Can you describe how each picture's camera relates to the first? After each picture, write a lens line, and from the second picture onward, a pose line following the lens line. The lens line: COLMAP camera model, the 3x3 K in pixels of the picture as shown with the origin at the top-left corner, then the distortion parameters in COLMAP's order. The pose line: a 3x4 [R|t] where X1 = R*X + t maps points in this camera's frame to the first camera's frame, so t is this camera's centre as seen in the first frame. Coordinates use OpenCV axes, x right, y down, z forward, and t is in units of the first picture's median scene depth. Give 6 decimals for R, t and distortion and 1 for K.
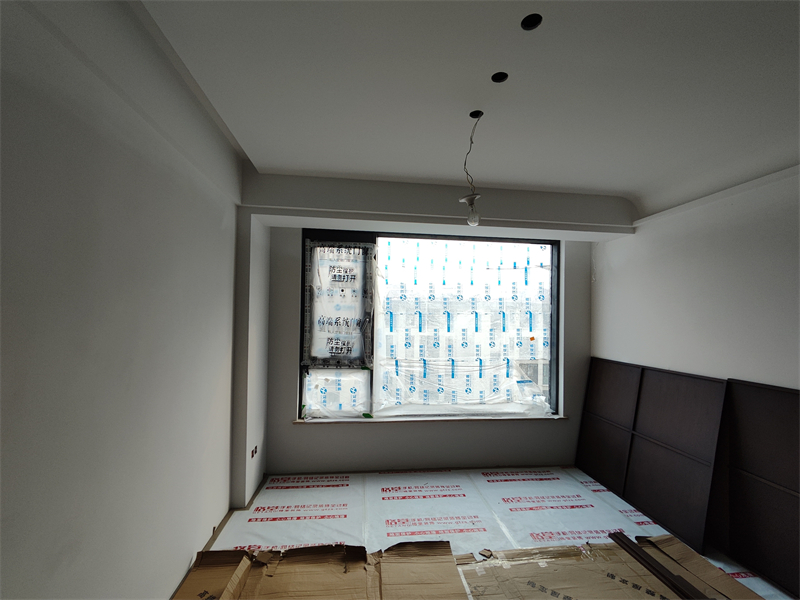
lens RADIAL K [[368.7, 0, 399.9], [0, 368.7, 314.6], [0, 0, 1]] dist [-0.001306, 0.013789]
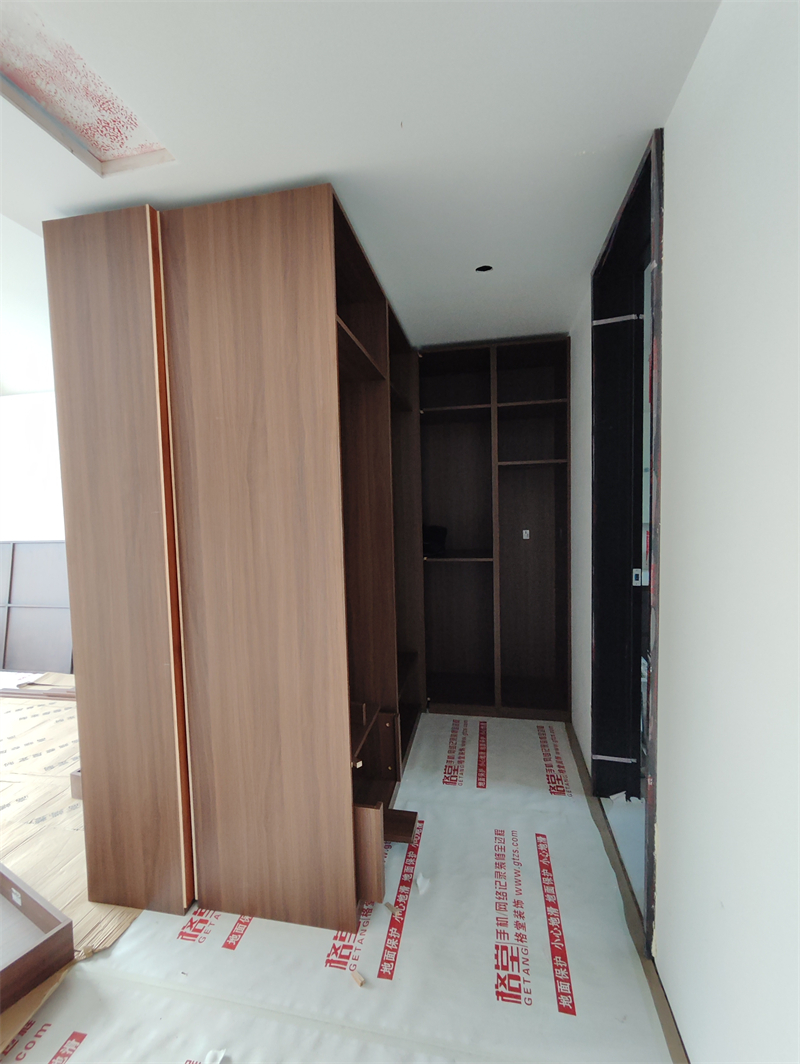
lens RADIAL K [[483.1, 0, 385.1], [0, 483.1, 533.2], [0, 0, 1]] dist [0.003533, 0.000906]
pose [[0.329334, -0.083889, 0.940480, -0.269692], [0.029126, 0.996474, 0.078684, 0.035295], [-0.943764, 0.001479, 0.330616, -0.425757]]
